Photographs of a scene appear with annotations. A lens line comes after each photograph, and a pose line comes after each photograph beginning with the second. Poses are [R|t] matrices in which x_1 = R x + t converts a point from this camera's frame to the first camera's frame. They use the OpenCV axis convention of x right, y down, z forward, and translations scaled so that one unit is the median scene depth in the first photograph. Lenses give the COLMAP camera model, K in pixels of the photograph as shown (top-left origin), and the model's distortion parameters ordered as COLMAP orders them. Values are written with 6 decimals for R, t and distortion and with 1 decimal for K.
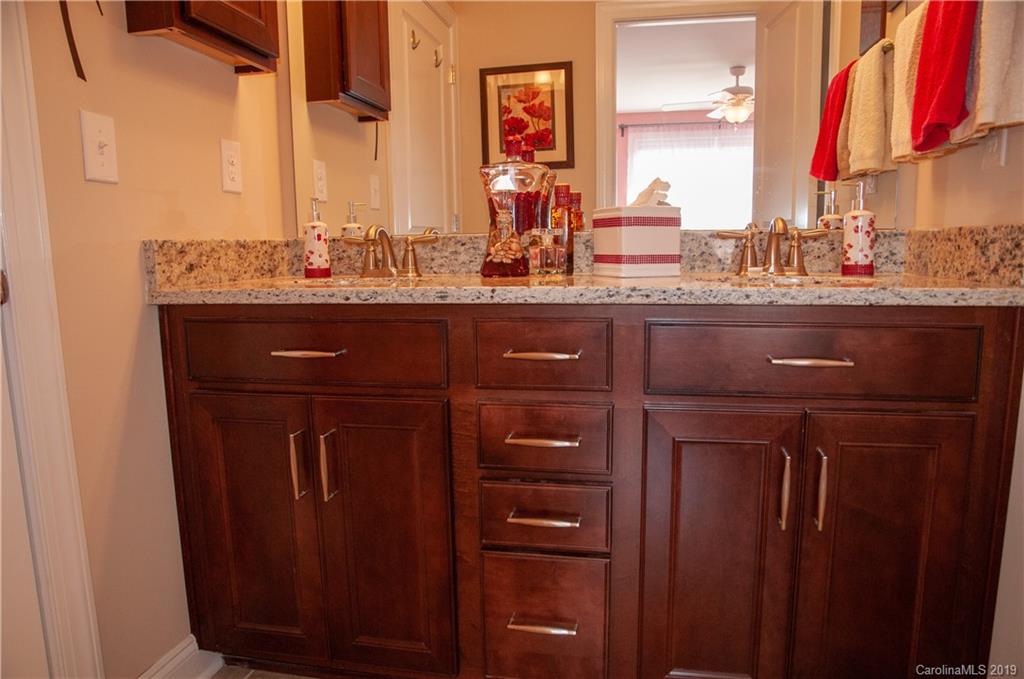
lens RADIAL K [[689.5, 0, 514.5], [0, 689.5, 350.5], [0, 0, 1]] dist [-0.131634, 0.086271]
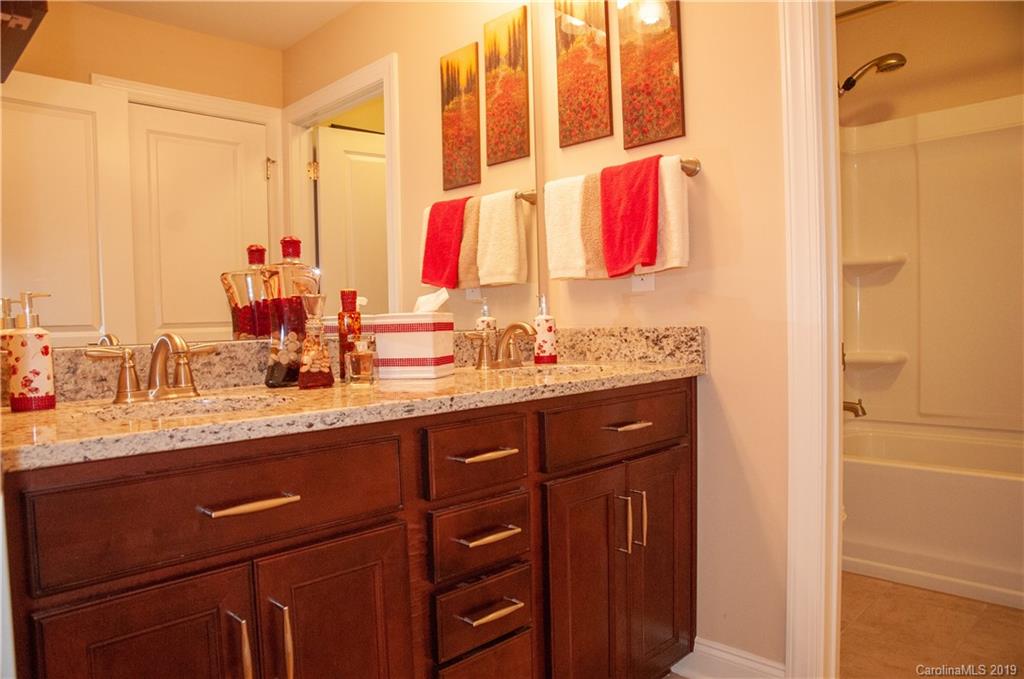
lens RADIAL K [[689.5, 0, 514.5], [0, 689.5, 350.5], [0, 0, 1]] dist [-0.131634, 0.086271]
pose [[0.571985, -0.035187, 0.819509, -0.768441], [0.143533, 0.987958, -0.057761, -0.082033], [-0.807609, 0.150665, 0.570148, 0.325131]]
